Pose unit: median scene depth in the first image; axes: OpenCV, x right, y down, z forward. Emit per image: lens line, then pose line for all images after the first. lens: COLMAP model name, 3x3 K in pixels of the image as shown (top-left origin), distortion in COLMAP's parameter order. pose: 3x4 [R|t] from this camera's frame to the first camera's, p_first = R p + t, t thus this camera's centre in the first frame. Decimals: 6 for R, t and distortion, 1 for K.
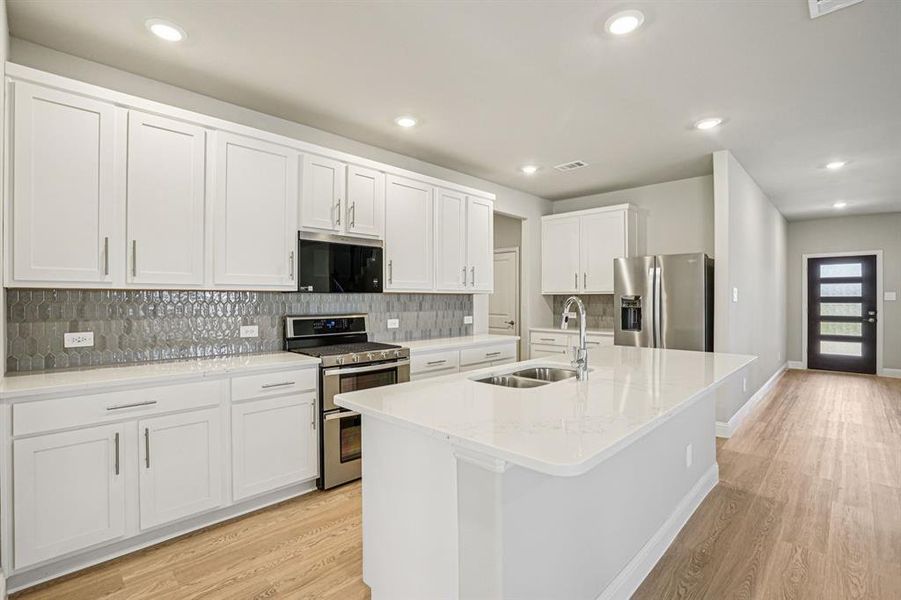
lens RADIAL K [[423.5, 0, 441.9], [0, 423.5, 298.3], [0, 0, 1]] dist [-0.034526, 0.007466]
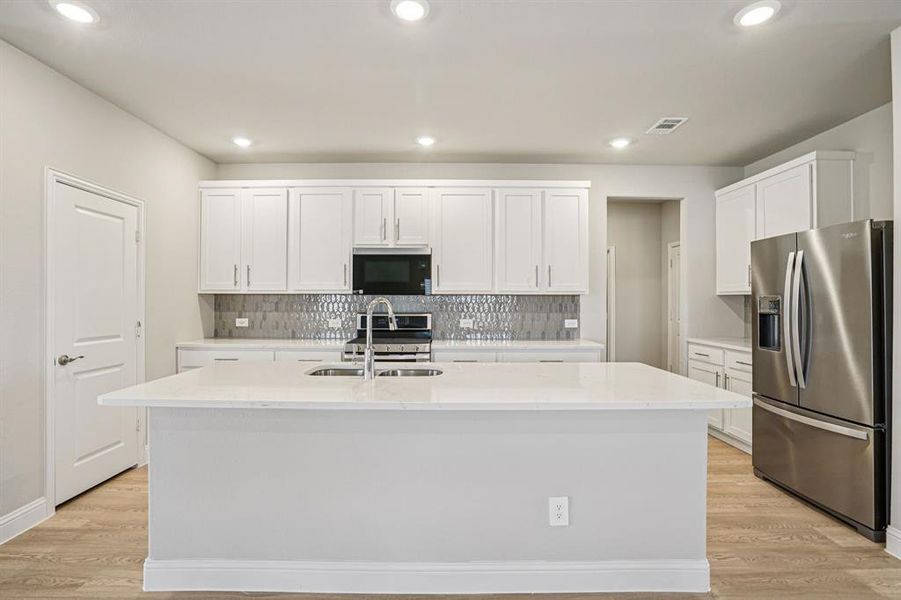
lens RADIAL K [[423.5, 0, 443.4], [0, 423.5, 299.2], [0, 0, 1]] dist [-0.034526, 0.007466]
pose [[0.711495, -0.001315, -0.702690, 0.588090], [-0.002318, 0.999988, -0.004218, 0.003840], [0.702687, 0.004630, 0.711484, 0.191404]]
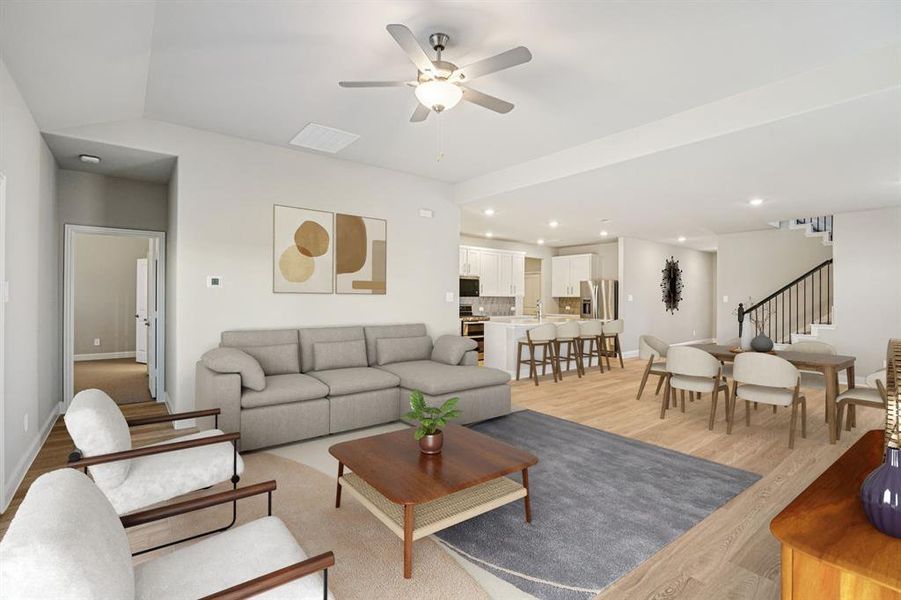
lens RADIAL K [[423.5, 0, 445.4], [0, 423.5, 298.8], [0, 0, 1]] dist [-0.034526, 0.007466]
pose [[0.992540, 0.006107, -0.121765, -0.023026], [-0.005968, 0.999981, 0.001507, -0.001438], [0.121772, -0.000769, 0.992558, -1.427425]]
